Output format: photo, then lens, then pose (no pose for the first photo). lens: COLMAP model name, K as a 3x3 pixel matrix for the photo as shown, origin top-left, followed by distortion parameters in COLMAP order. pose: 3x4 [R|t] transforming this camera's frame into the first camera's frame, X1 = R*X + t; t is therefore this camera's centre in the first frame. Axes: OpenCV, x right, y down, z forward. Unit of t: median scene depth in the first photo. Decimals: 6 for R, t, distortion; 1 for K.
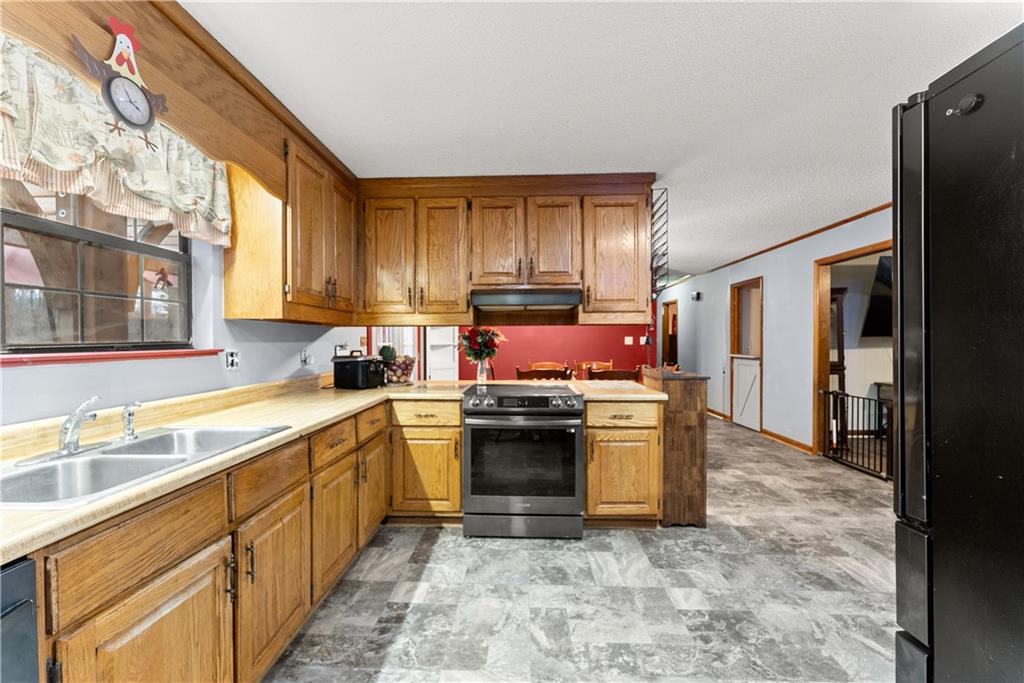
lens RADIAL K [[427.3, 0, 510.0], [0, 427.3, 342.3], [0, 0, 1]] dist [0.007485, 0.000084]
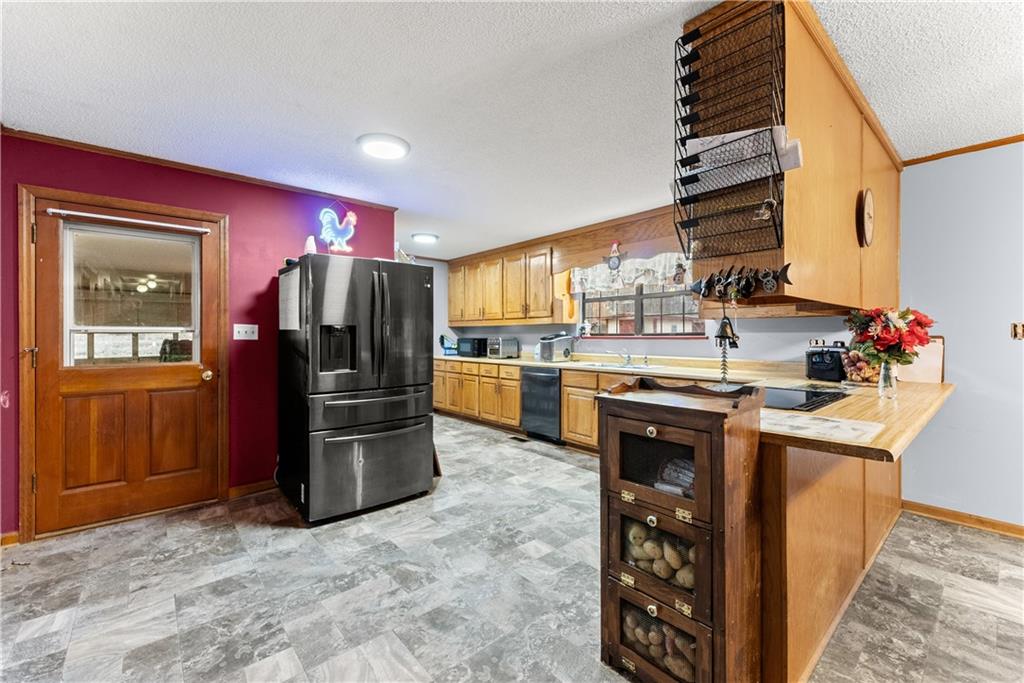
lens RADIAL K [[427.3, 0, 510.9], [0, 427.3, 336.2], [0, 0, 1]] dist [0.007485, 0.000084]
pose [[-0.731490, 0.011248, -0.681759, 1.413842], [0.002485, 0.999901, 0.013831, -0.015053], [0.681848, 0.008423, -0.731446, 2.019134]]
